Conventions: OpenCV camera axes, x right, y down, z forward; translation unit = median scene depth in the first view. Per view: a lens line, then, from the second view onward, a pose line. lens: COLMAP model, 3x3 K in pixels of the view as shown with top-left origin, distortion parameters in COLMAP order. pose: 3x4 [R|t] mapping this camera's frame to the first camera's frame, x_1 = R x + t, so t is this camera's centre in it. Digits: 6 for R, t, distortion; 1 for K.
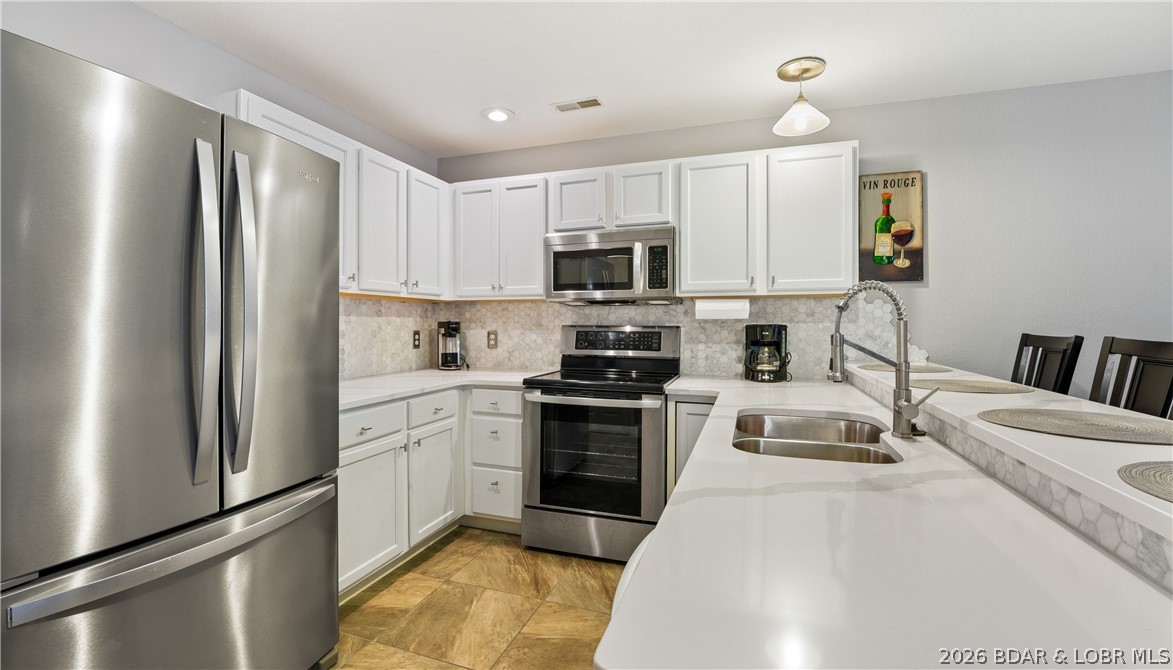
lens RADIAL K [[505.2, 0, 586.5], [0, 505.2, 335.0], [0, 0, 1]] dist [-0.016591, -0.000013]
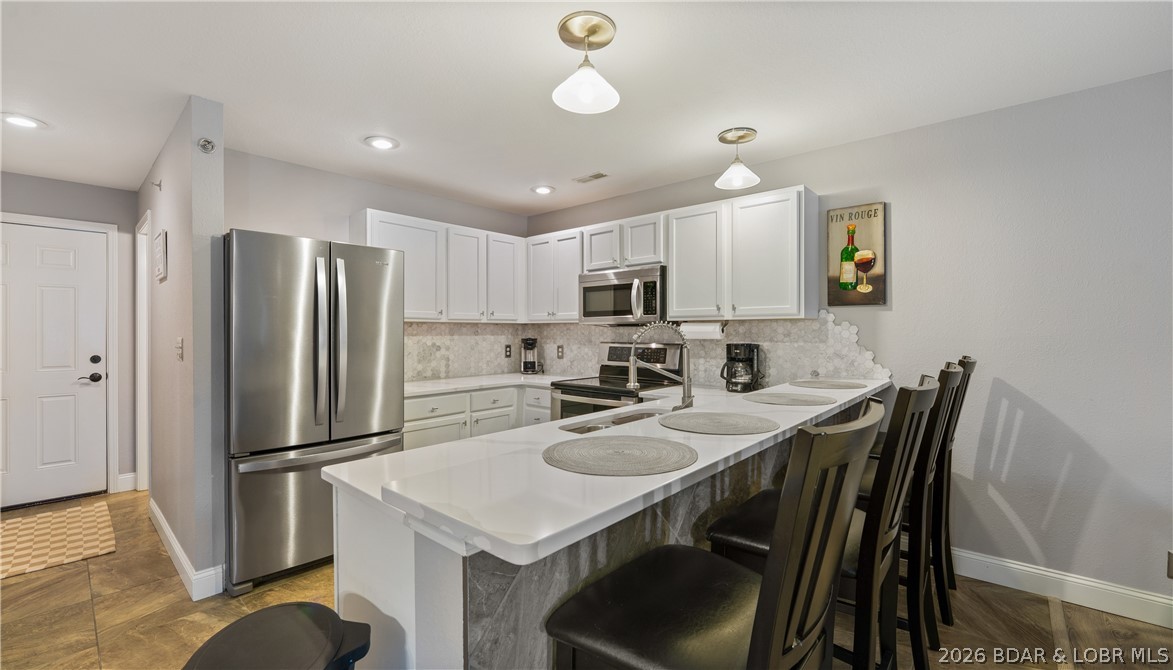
lens RADIAL K [[491.0, 0, 587.0], [0, 491.0, 344.0], [0, 0, 1]] dist [-0.000104, -0.000005]
pose [[0.925883, 0.008224, -0.377721, 0.448965], [-0.006558, 0.999962, 0.005697, -0.023895], [0.377754, -0.002797, 0.925902, -0.199676]]
